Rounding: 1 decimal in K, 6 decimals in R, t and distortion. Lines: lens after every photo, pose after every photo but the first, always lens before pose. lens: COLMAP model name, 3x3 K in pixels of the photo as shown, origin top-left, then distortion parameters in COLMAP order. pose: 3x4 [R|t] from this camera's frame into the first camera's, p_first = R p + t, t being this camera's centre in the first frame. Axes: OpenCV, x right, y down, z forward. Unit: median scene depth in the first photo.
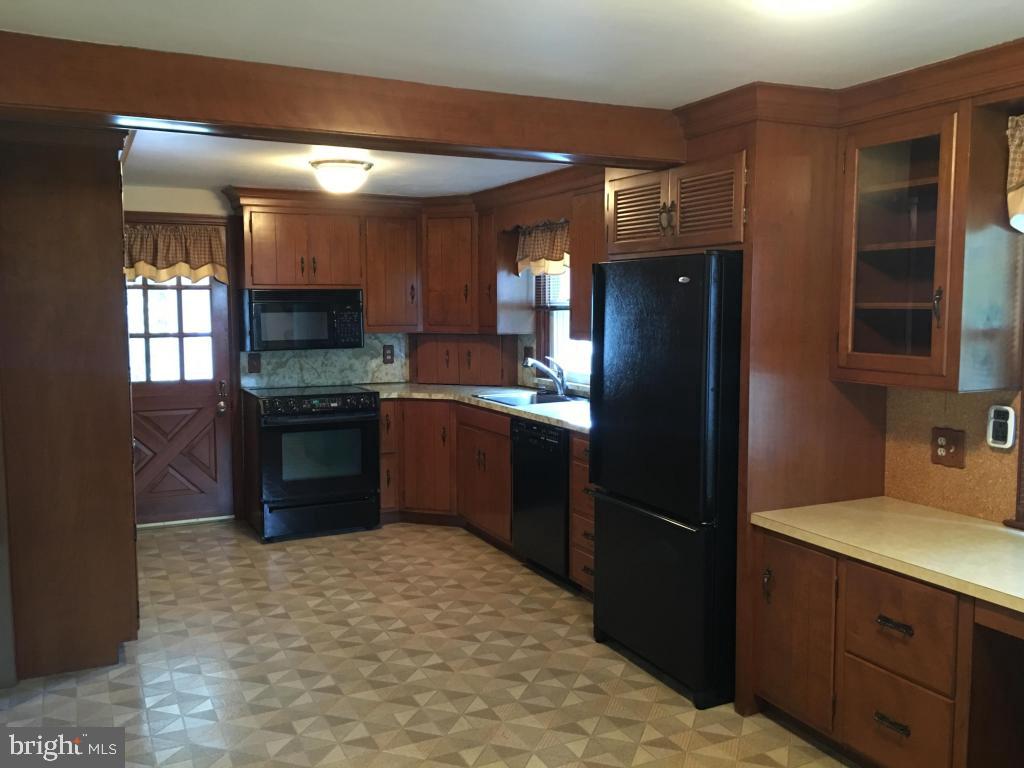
lens RADIAL K [[866.9, 0, 500.3], [0, 866.9, 379.8], [0, 0, 1]] dist [0.083005, -0.111807]
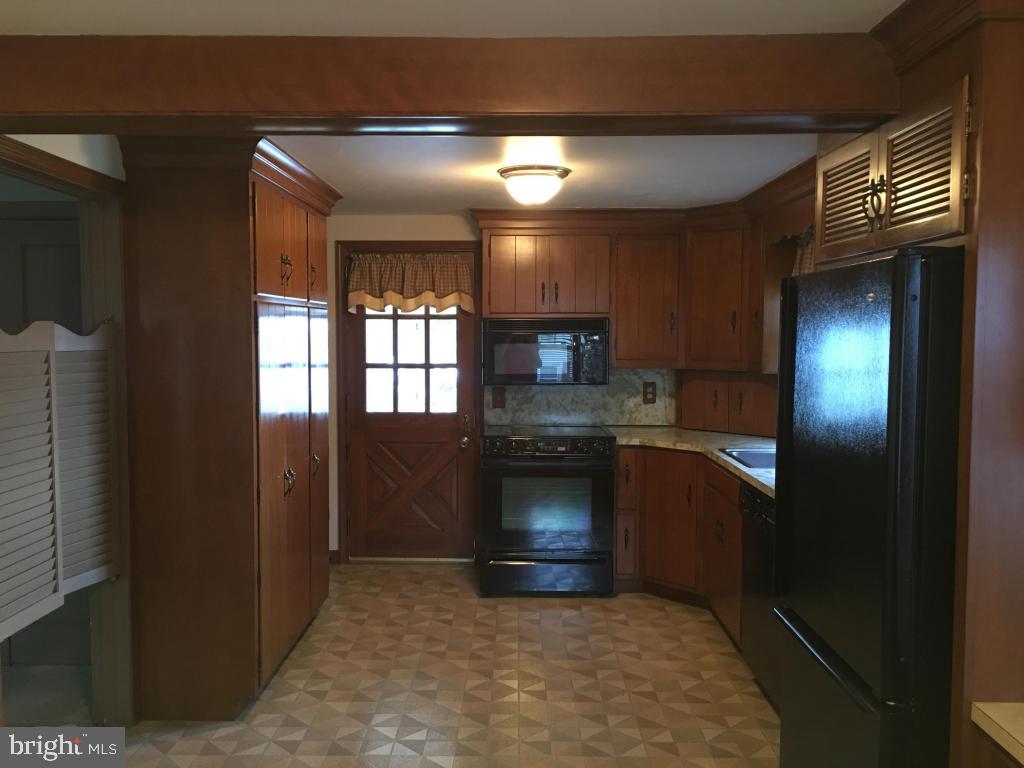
lens RADIAL K [[866.9, 0, 500.3], [0, 866.9, 379.8], [0, 0, 1]] dist [0.083005, -0.111807]
pose [[0.893940, 0.029374, -0.447224, 0.138654], [-0.044658, 0.998722, -0.023668, -0.016742], [0.445957, 0.041130, 0.894109, 0.178518]]
